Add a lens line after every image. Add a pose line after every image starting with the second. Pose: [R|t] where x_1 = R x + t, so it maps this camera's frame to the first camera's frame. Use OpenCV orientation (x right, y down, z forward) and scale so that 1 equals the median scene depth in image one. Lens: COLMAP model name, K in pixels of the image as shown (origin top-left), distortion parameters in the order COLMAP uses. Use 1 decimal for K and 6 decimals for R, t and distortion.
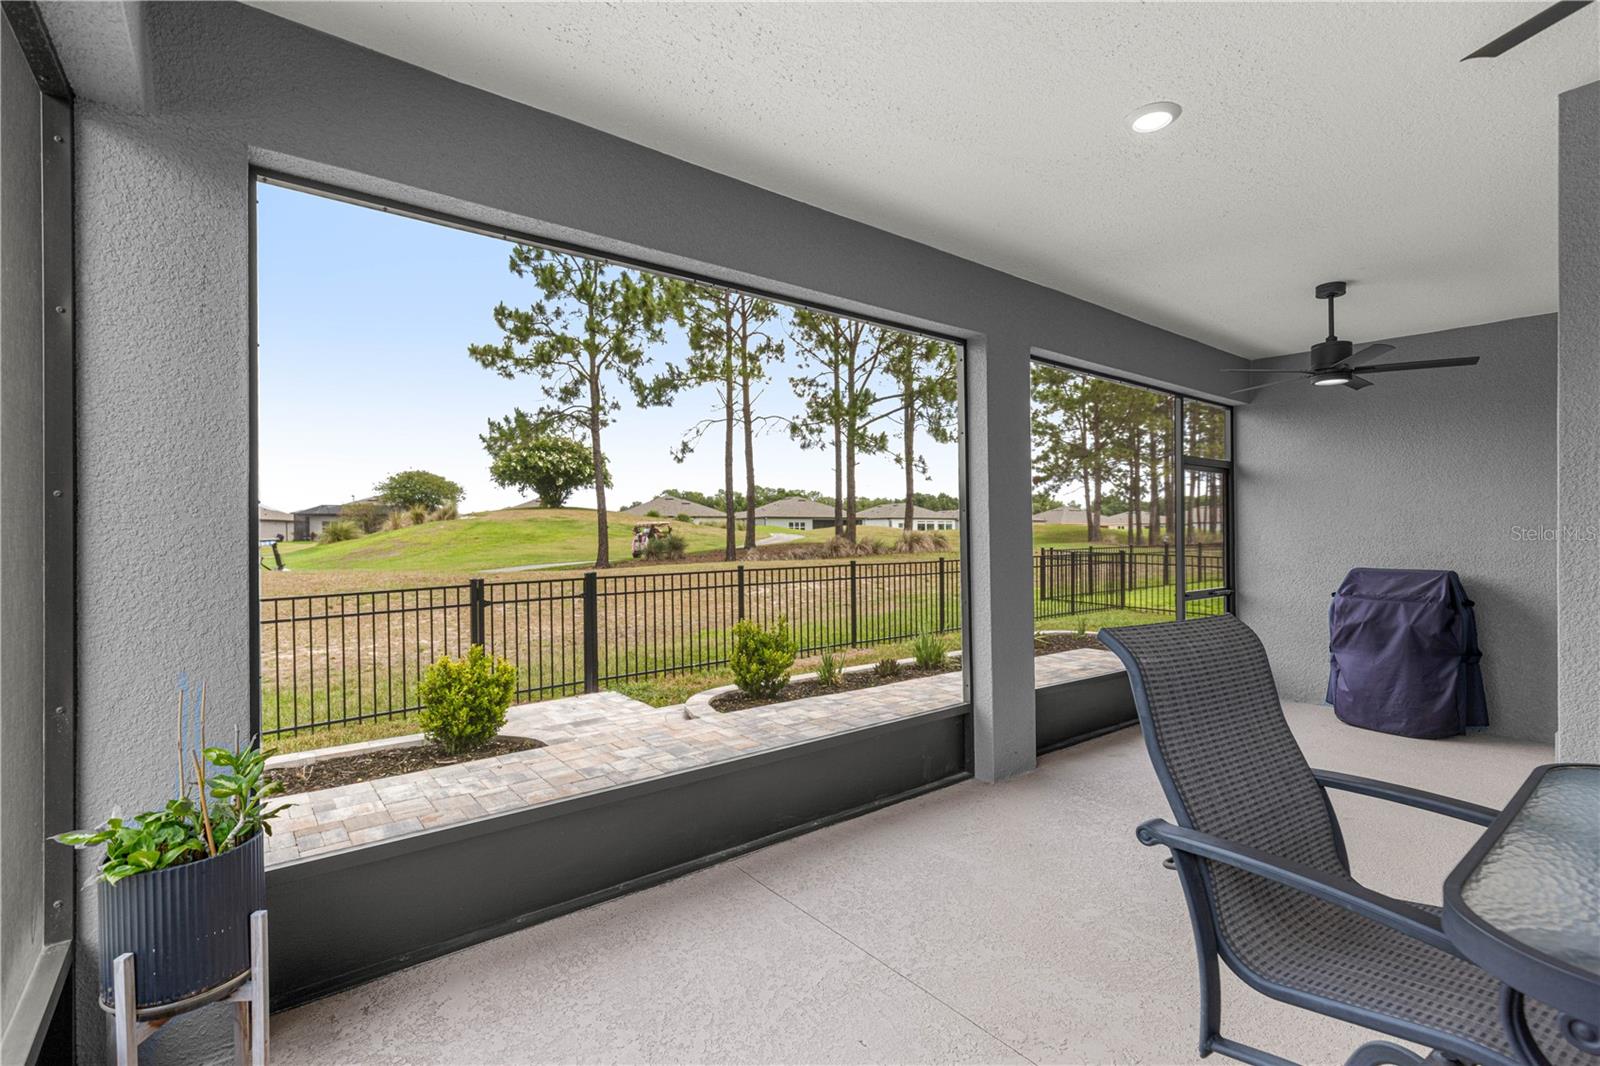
lens RADIAL K [[717.2, 0, 807.7], [0, 717.2, 536.0], [0, 0, 1]] dist [0.010197, -0.002373]
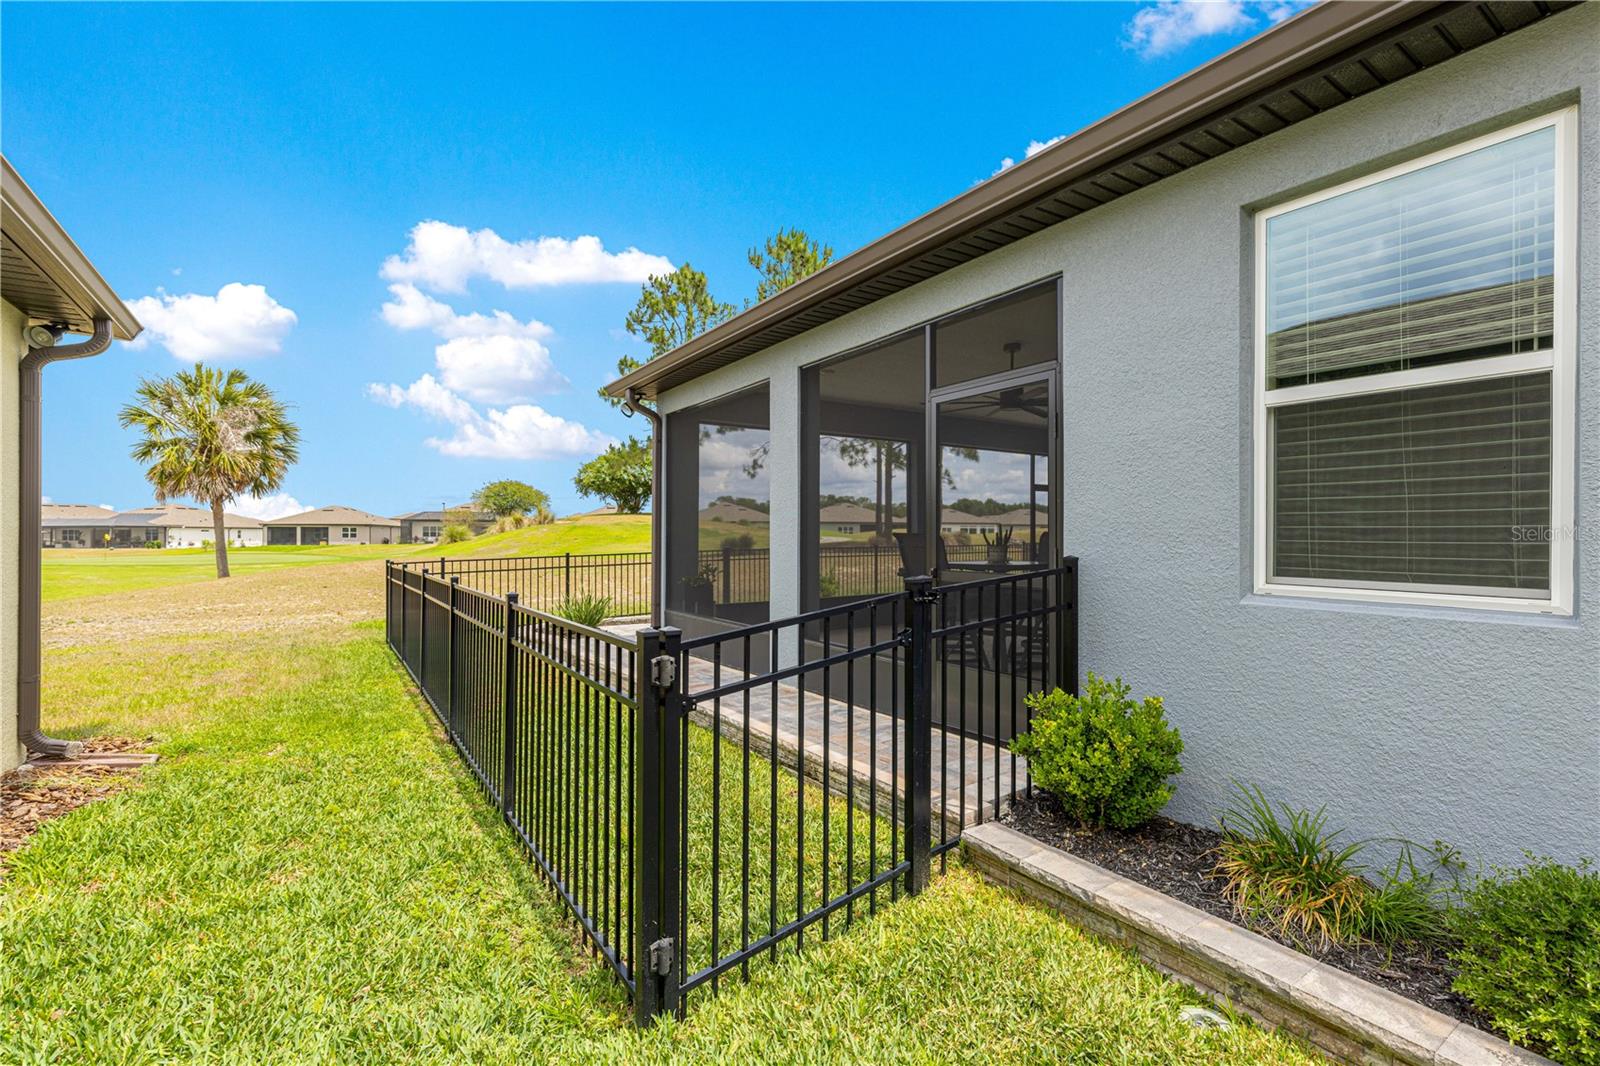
lens RADIAL K [[717.2, 0, 807.6], [0, 717.2, 534.4], [0, 0, 1]] dist [0.010197, -0.002373]
pose [[0.997679, -0.000101, -0.068096, 0.003374], [-0.000620, 0.999944, -0.010572, 0.010965], [0.068093, 0.010590, 0.997623, -0.232148]]
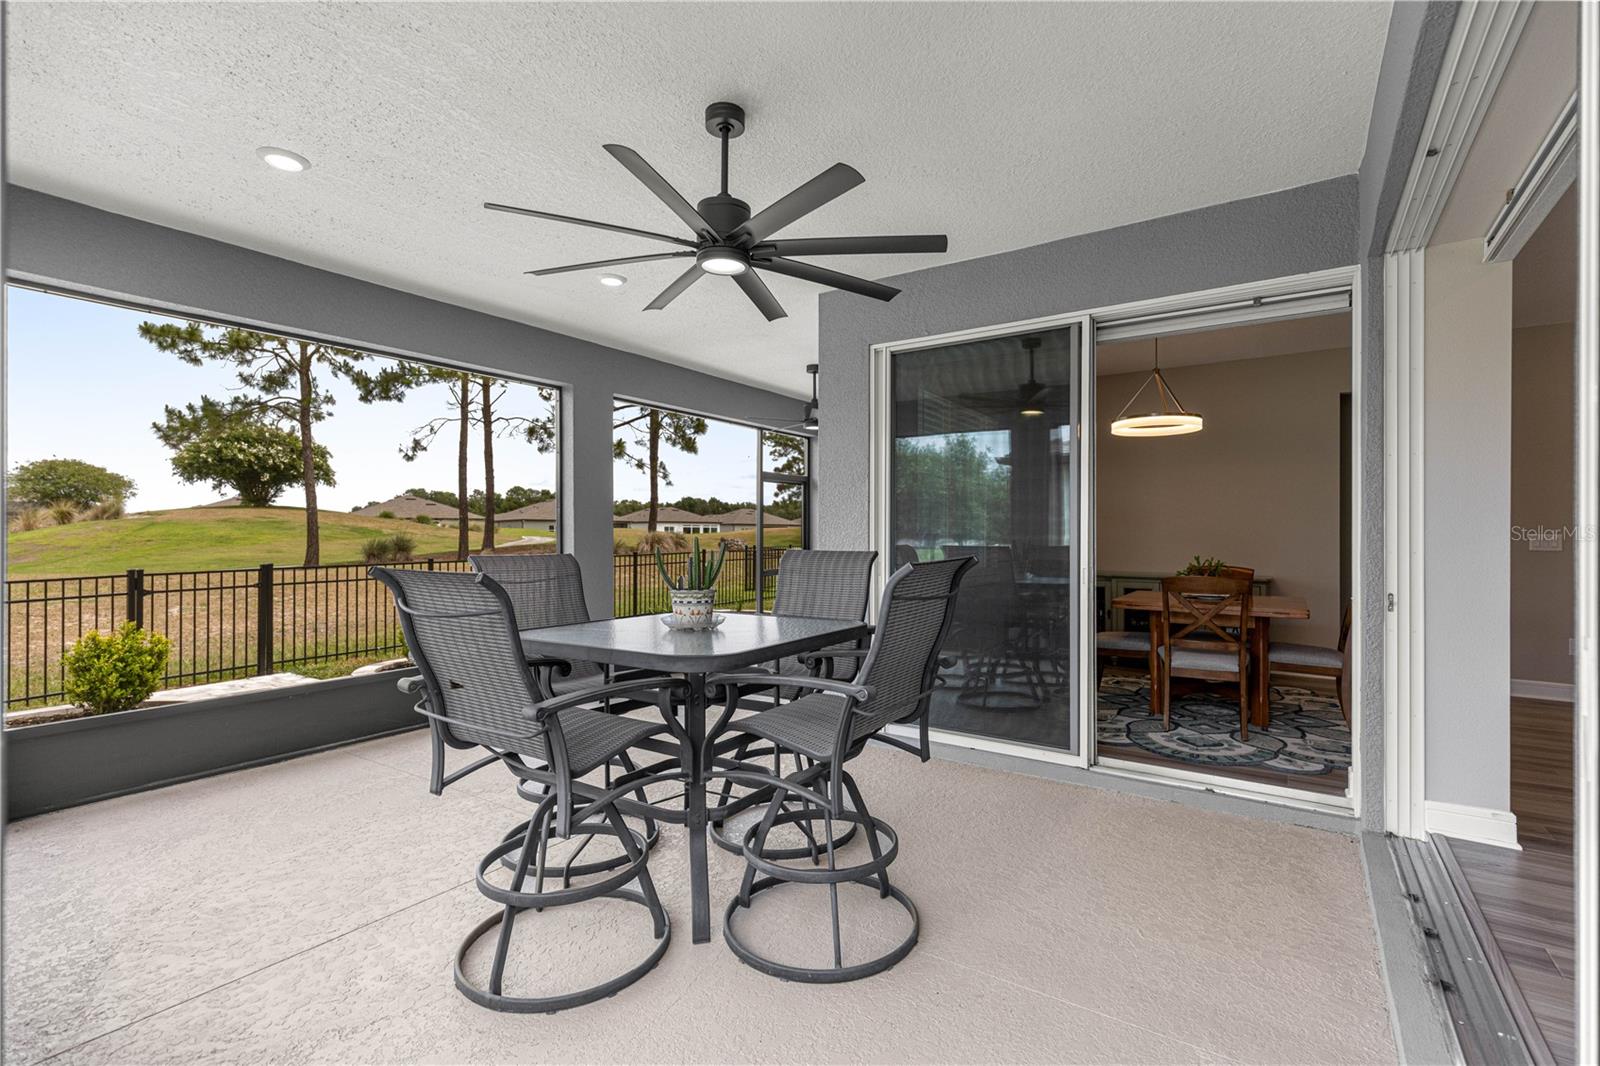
lens RADIAL K [[717.2, 0, 798.4], [0, 717.2, 521.8], [0, 0, 1]] dist [0.010197, -0.002373]
pose [[0.956027, 0.007535, 0.293181, 0.038953], [0.000151, 0.999657, -0.026185, 0.004452], [-0.293278, 0.025078, 0.955698, -0.073567]]
